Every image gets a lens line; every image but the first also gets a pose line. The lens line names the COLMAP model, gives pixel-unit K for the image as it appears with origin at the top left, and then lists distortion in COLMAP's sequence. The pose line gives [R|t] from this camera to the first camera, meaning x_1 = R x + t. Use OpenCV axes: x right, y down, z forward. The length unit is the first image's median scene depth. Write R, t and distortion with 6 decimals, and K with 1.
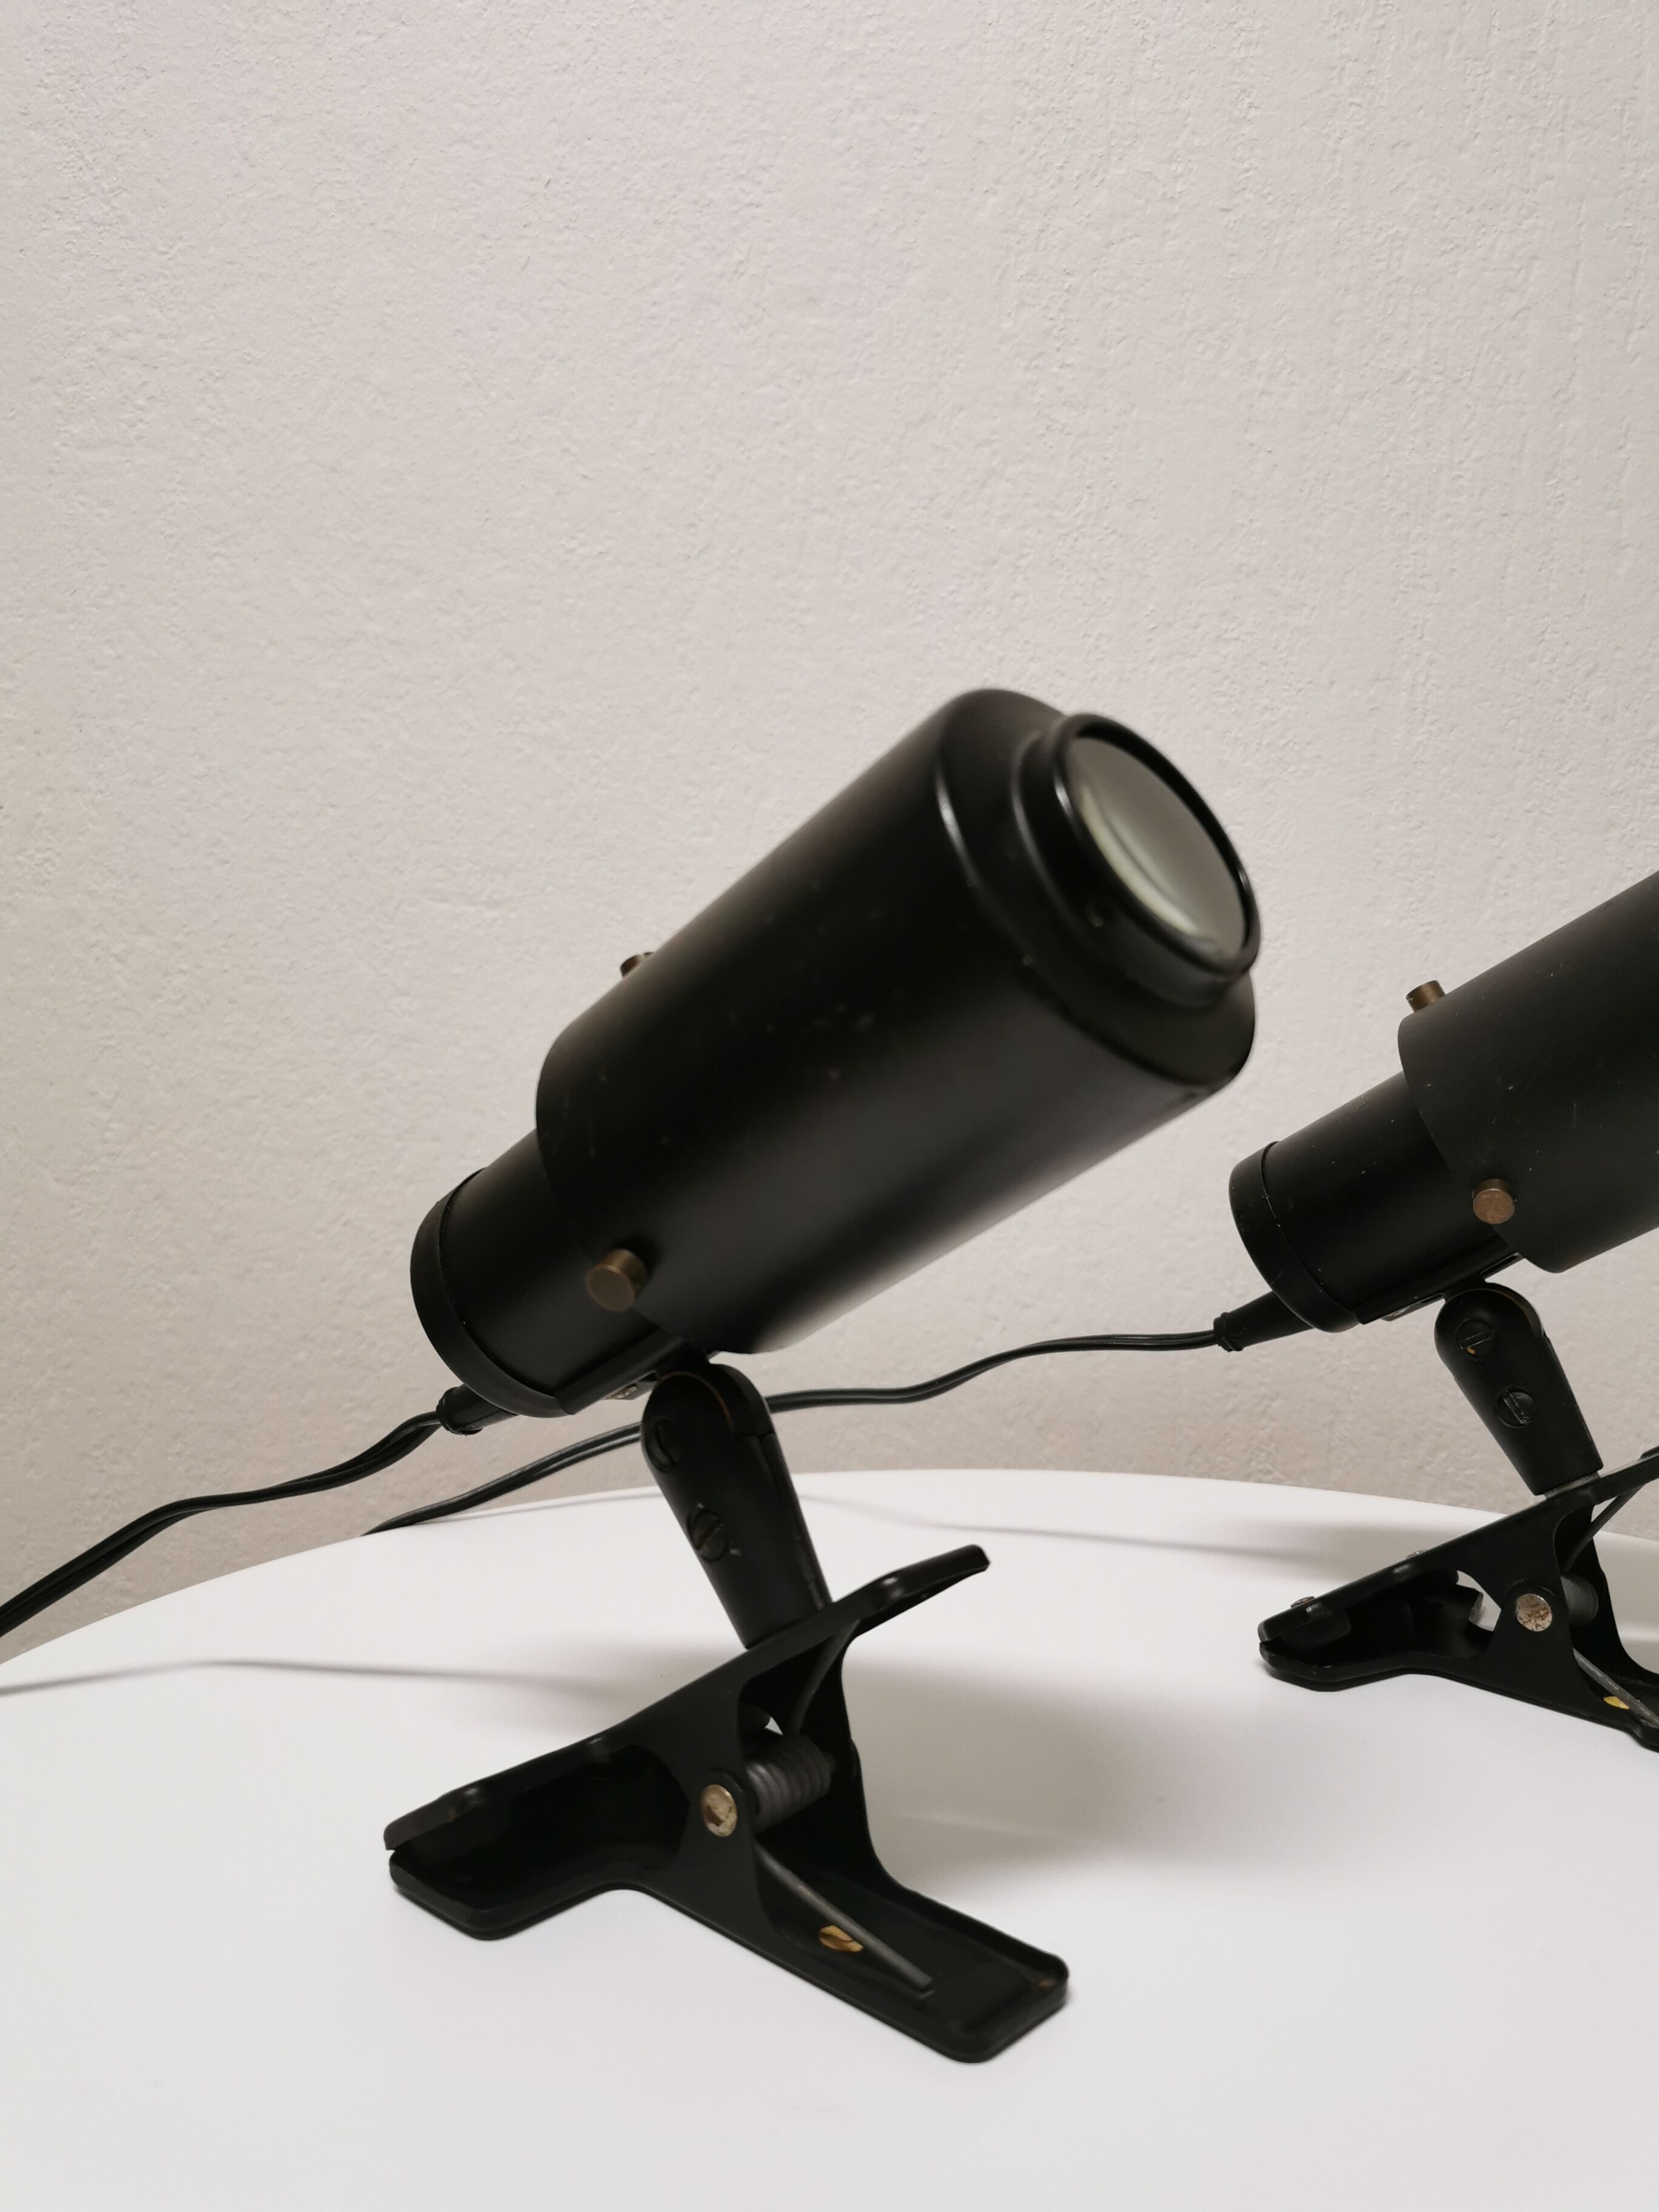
lens RADIAL K [[1771.6, 0, 823.3], [0, 1771.6, 1108.8], [0, 0, 1]] dist [0.040680, -0.061771]
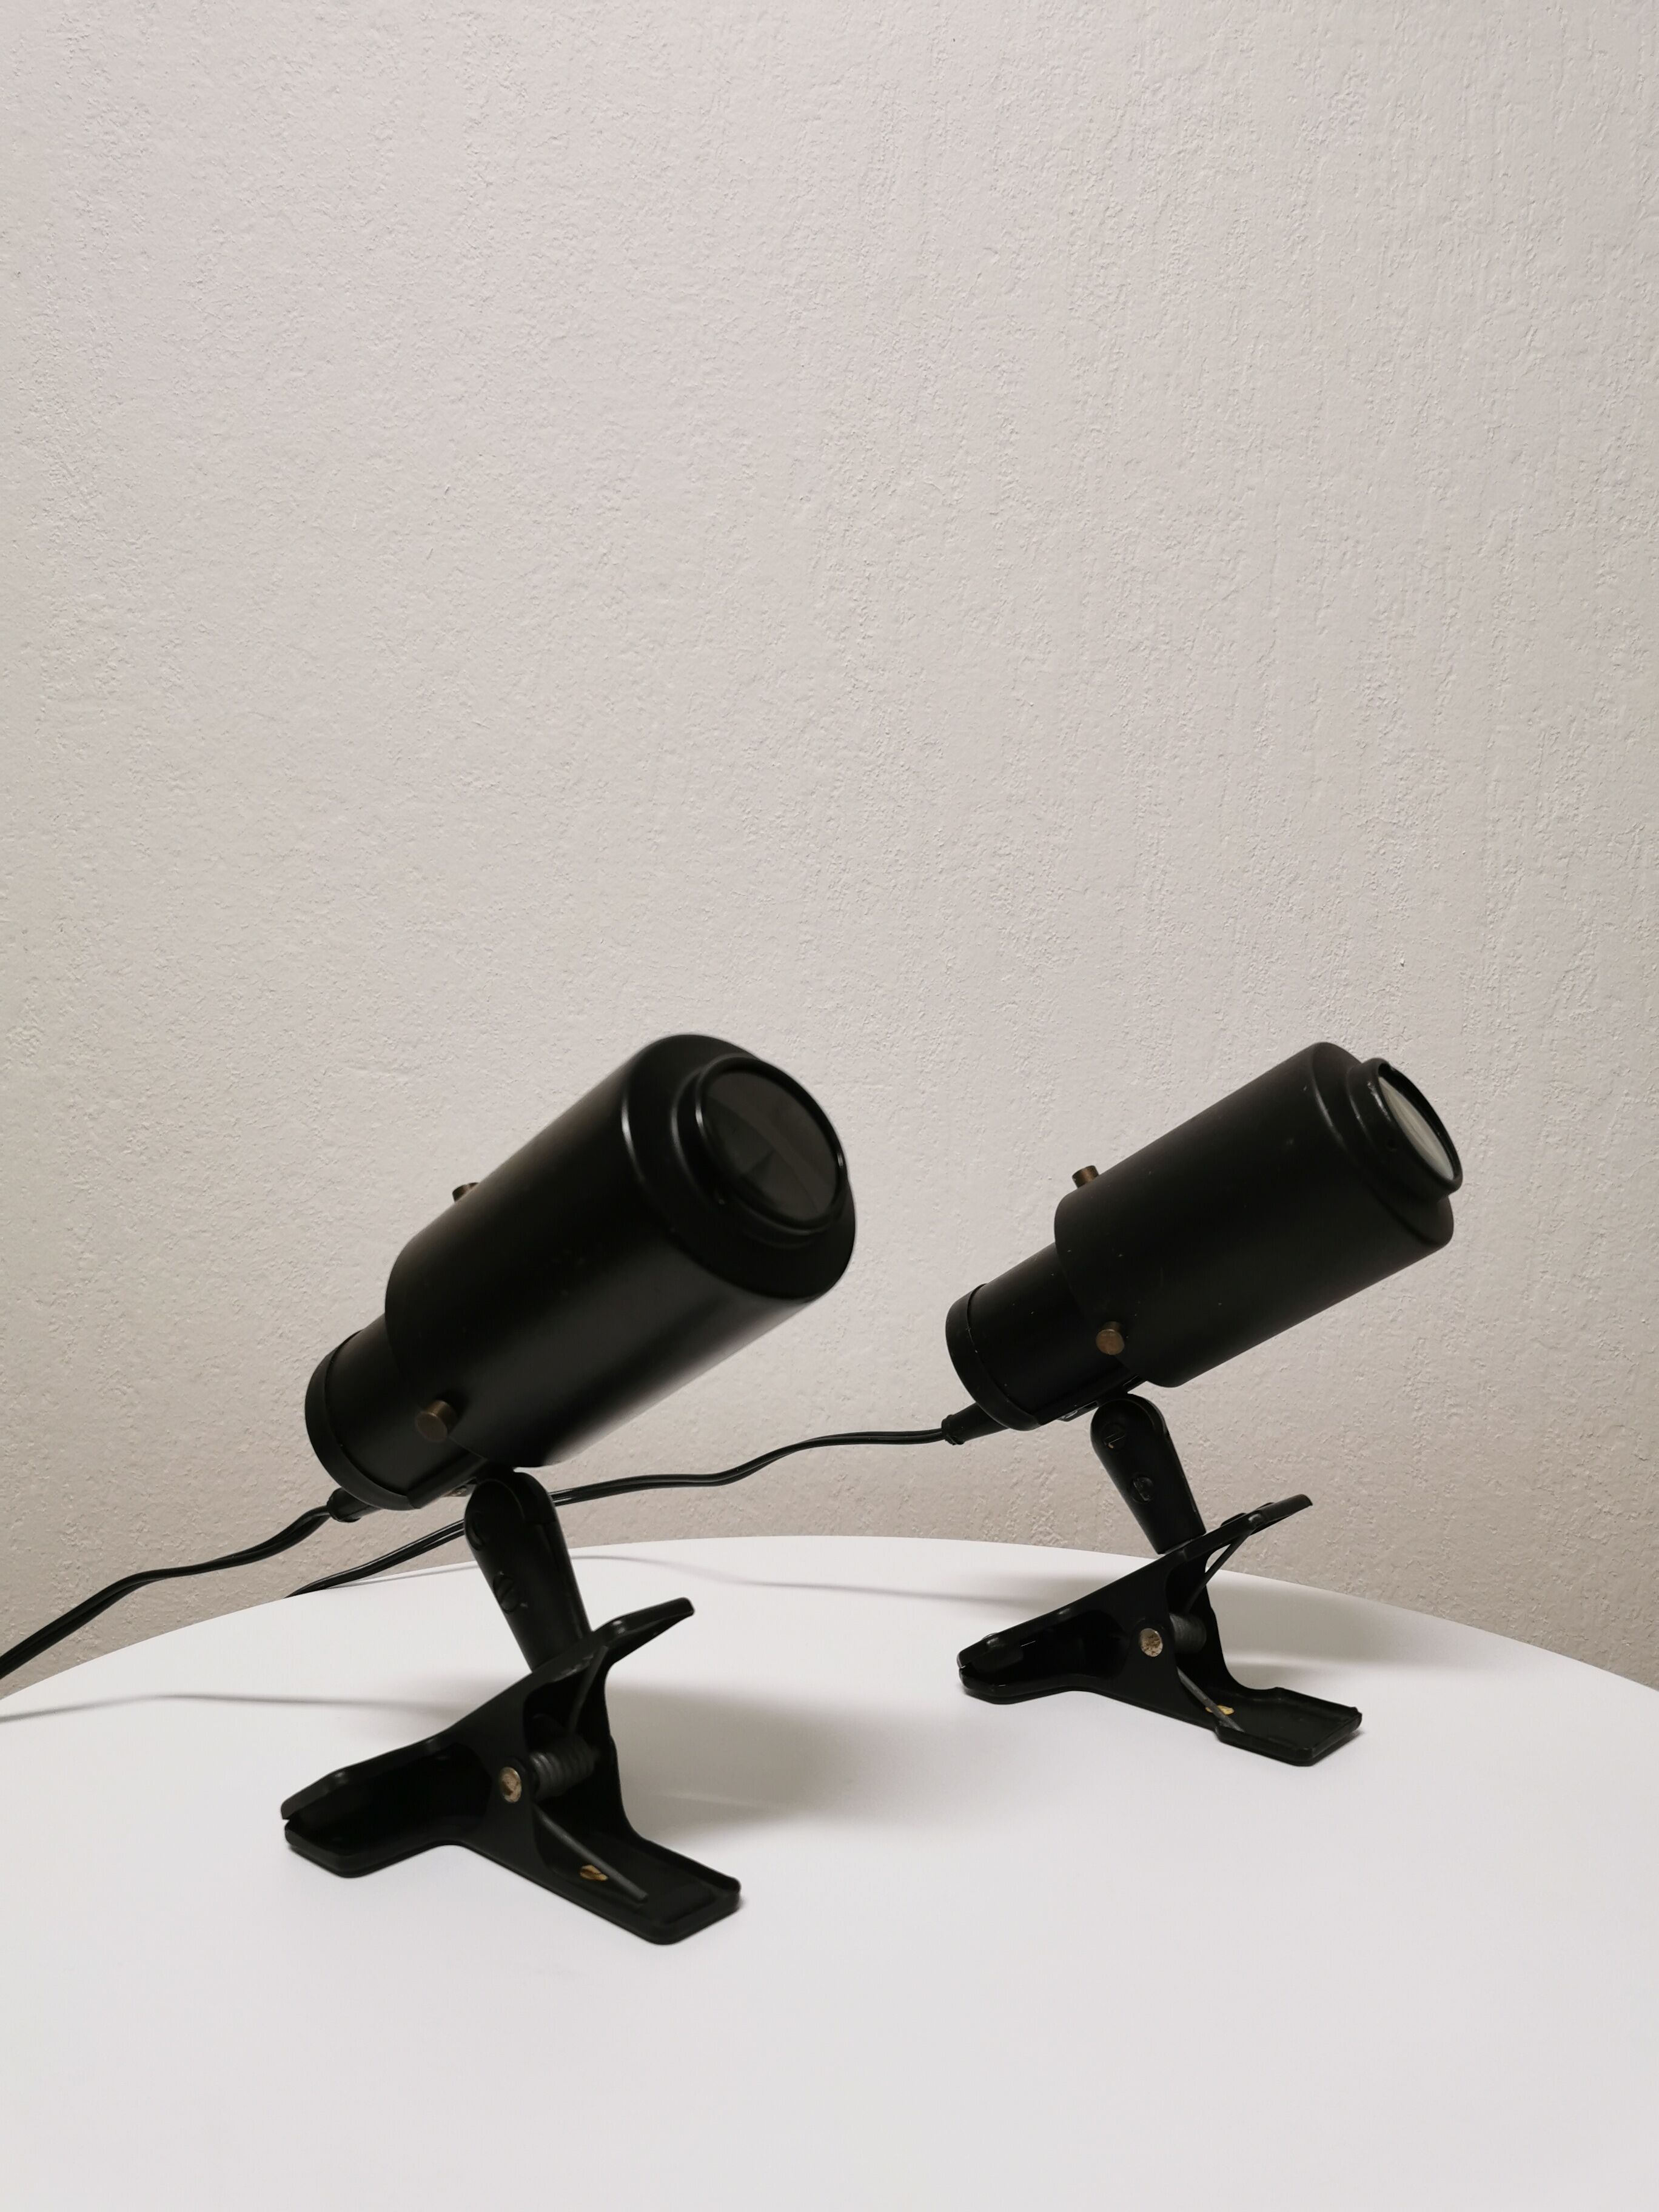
lens RADIAL K [[1771.6, 0, 833.7], [0, 1771.6, 1104.6], [0, 0, 1]] dist [0.040680, -0.061771]
pose [[0.999749, -0.006912, 0.021325, 0.083716], [0.007560, 0.999507, -0.030479, -0.054076], [-0.021103, 0.030633, 0.999308, -0.224159]]
